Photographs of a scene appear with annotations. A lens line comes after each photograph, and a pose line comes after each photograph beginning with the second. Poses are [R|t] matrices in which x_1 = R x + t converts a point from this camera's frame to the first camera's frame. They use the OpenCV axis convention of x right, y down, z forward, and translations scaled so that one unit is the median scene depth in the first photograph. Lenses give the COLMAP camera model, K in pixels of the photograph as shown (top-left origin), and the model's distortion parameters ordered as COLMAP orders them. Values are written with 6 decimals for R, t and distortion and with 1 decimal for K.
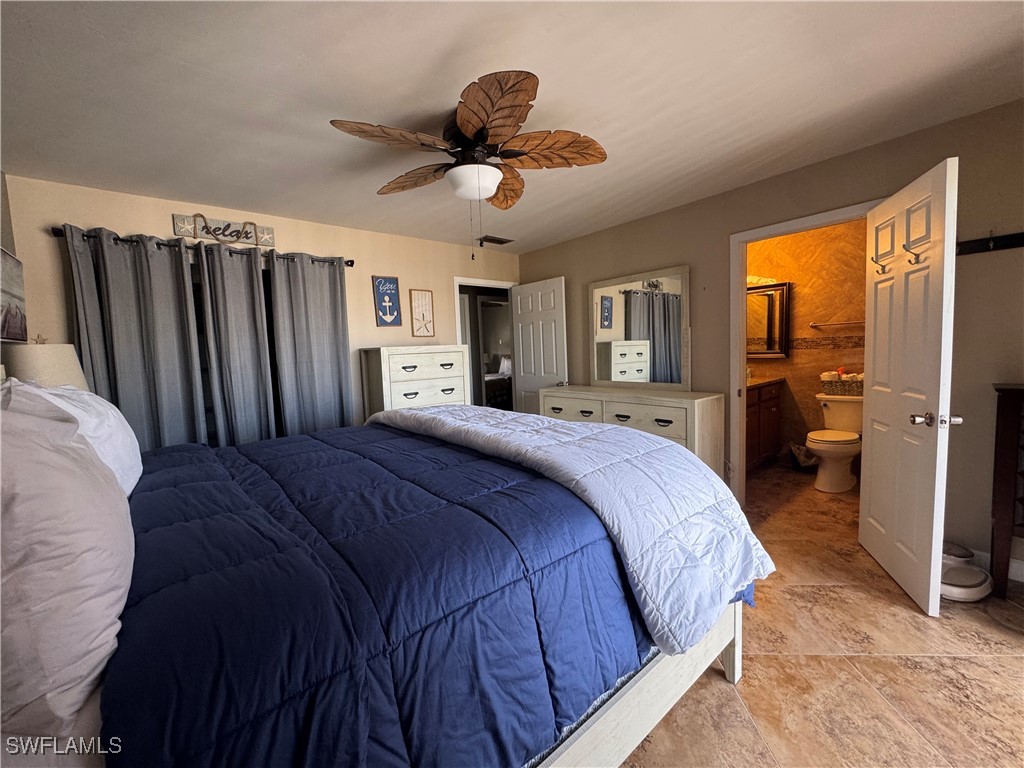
lens RADIAL K [[406.7, 0, 512.0], [0, 406.7, 380.6], [0, 0, 1]] dist [-0.002241, -0.000067]
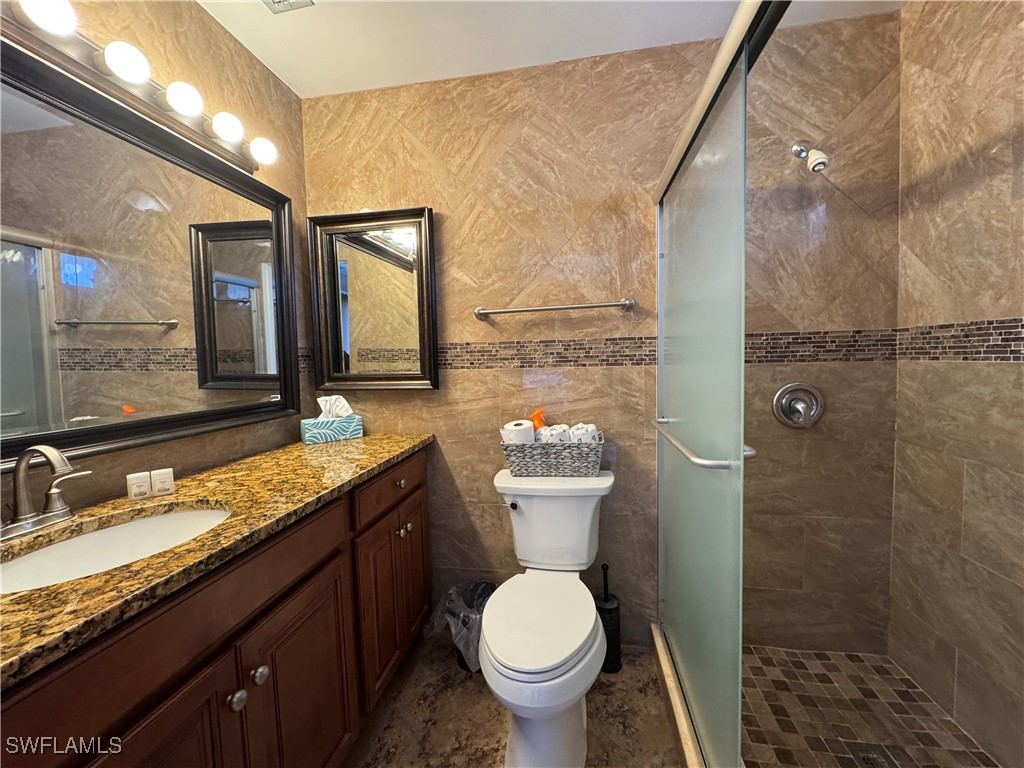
lens RADIAL K [[406.7, 0, 513.2], [0, 406.7, 380.1], [0, 0, 1]] dist [-0.002241, -0.000067]
pose [[0.760237, -0.022229, 0.649266, 0.491559], [0.047878, 0.998614, -0.021871, -0.055435], [-0.647879, 0.047713, 0.760247, 0.662368]]
